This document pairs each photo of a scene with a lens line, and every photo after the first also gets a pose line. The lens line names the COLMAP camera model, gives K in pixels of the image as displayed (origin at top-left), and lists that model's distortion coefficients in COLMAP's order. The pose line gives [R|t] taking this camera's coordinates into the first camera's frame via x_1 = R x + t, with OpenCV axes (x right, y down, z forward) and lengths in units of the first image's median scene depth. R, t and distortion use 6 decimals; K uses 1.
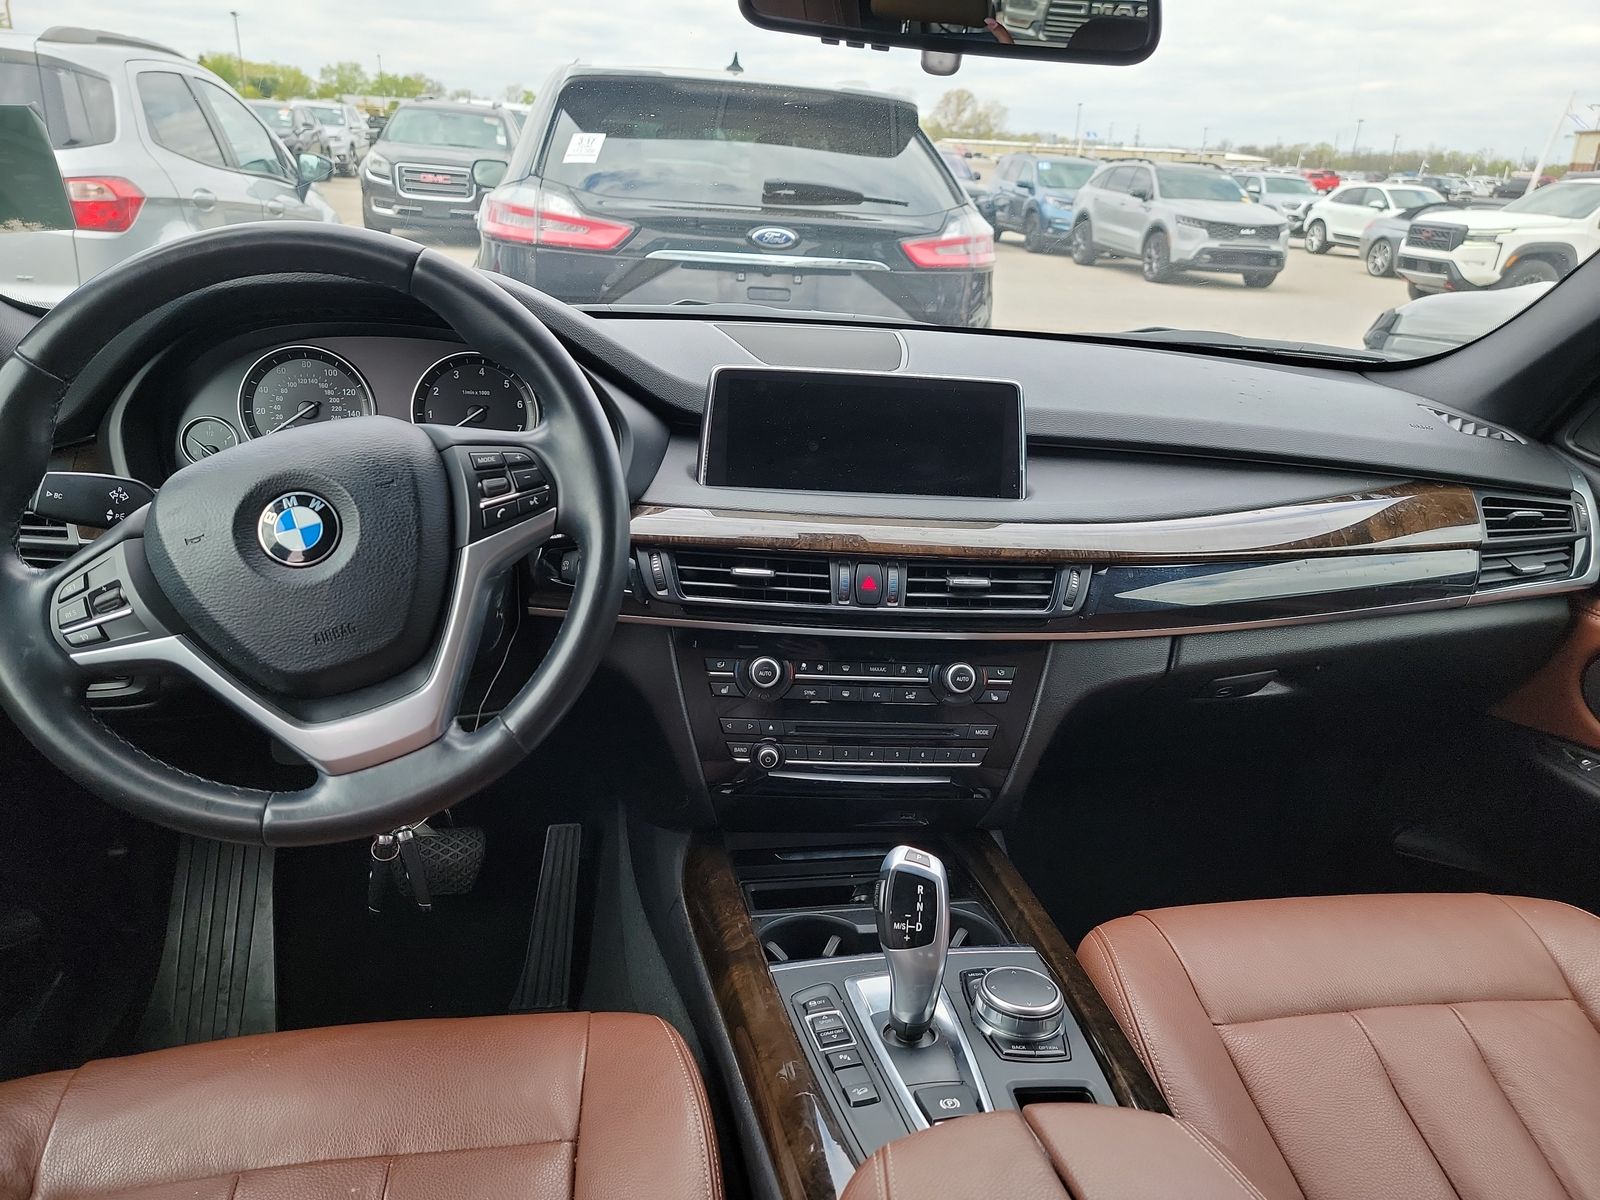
lens RADIAL K [[1084.8, 0, 791.8], [0, 1084.8, 603.8], [0, 0, 1]] dist [0.086183, -0.087380]
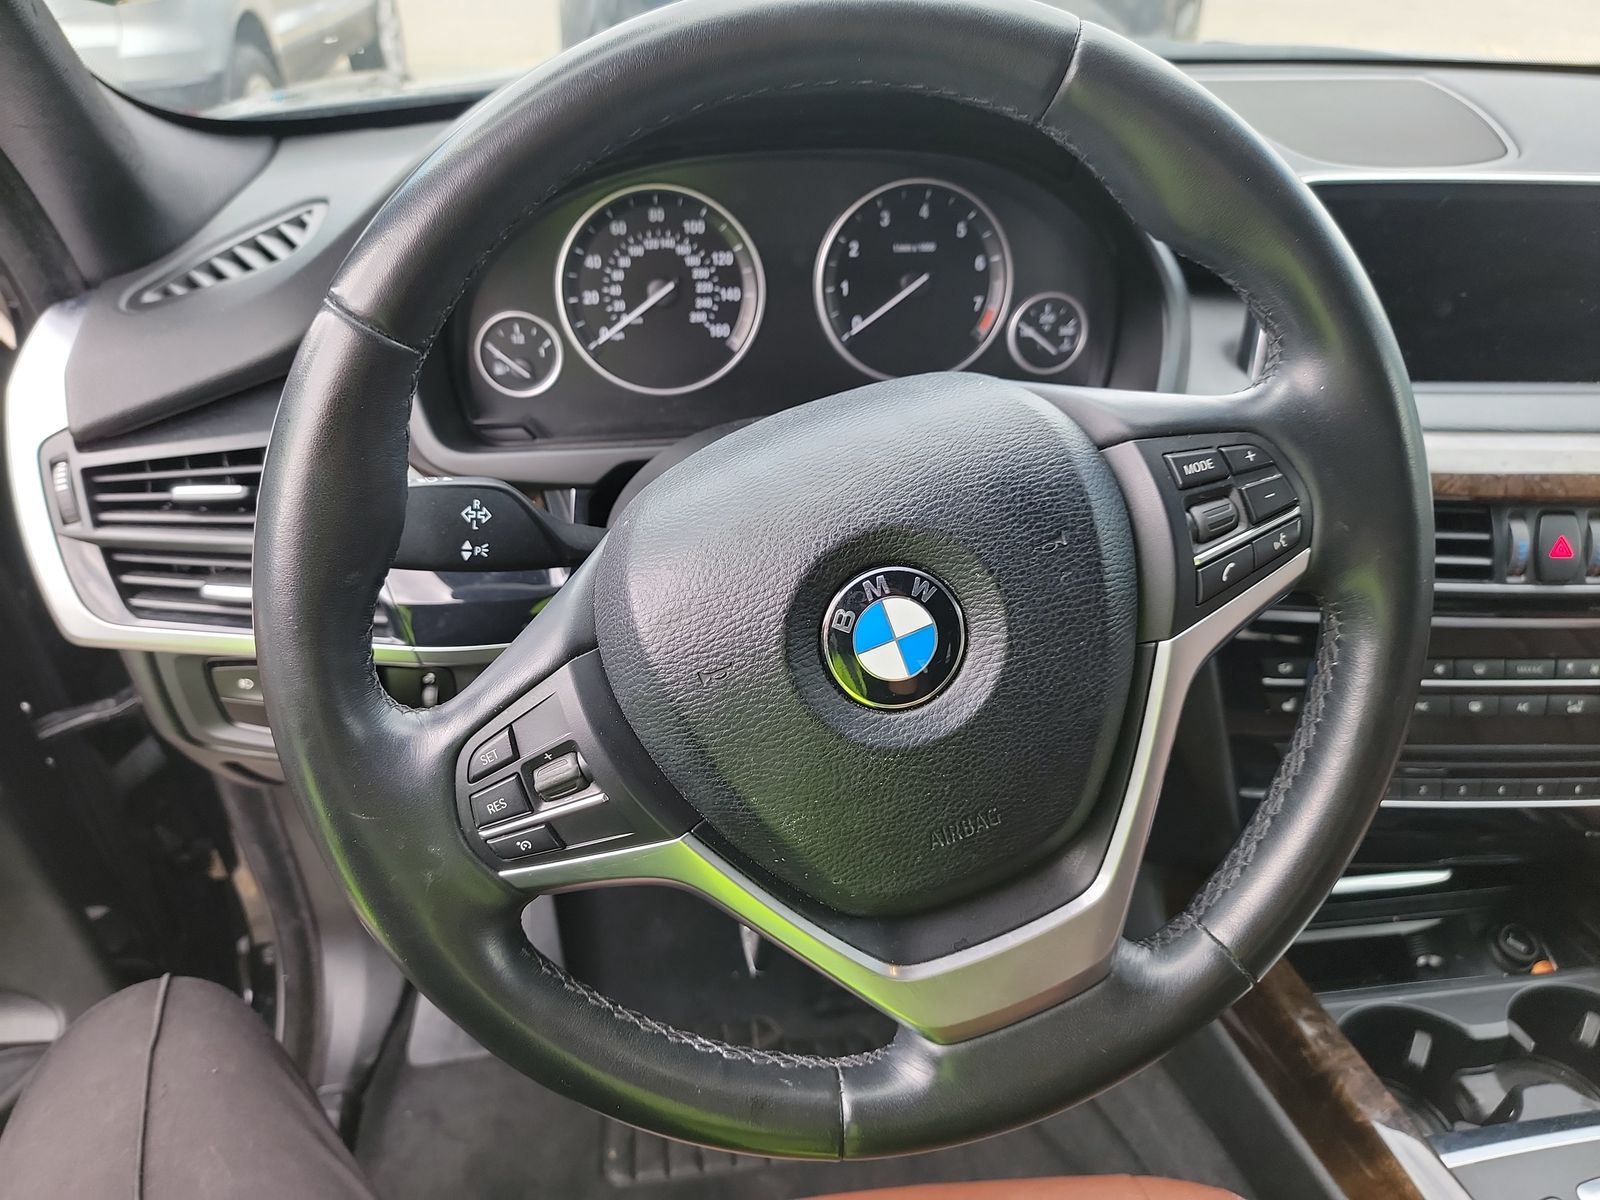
lens RADIAL K [[1084.8, 0, 791.8], [0, 1084.8, 603.8], [0, 0, 1]] dist [0.086183, -0.087380]
pose [[0.998829, -0.014514, -0.046150, -0.470055], [0.025016, 0.971455, 0.235903, -0.205818], [0.041409, -0.236781, 0.970680, 0.497522]]
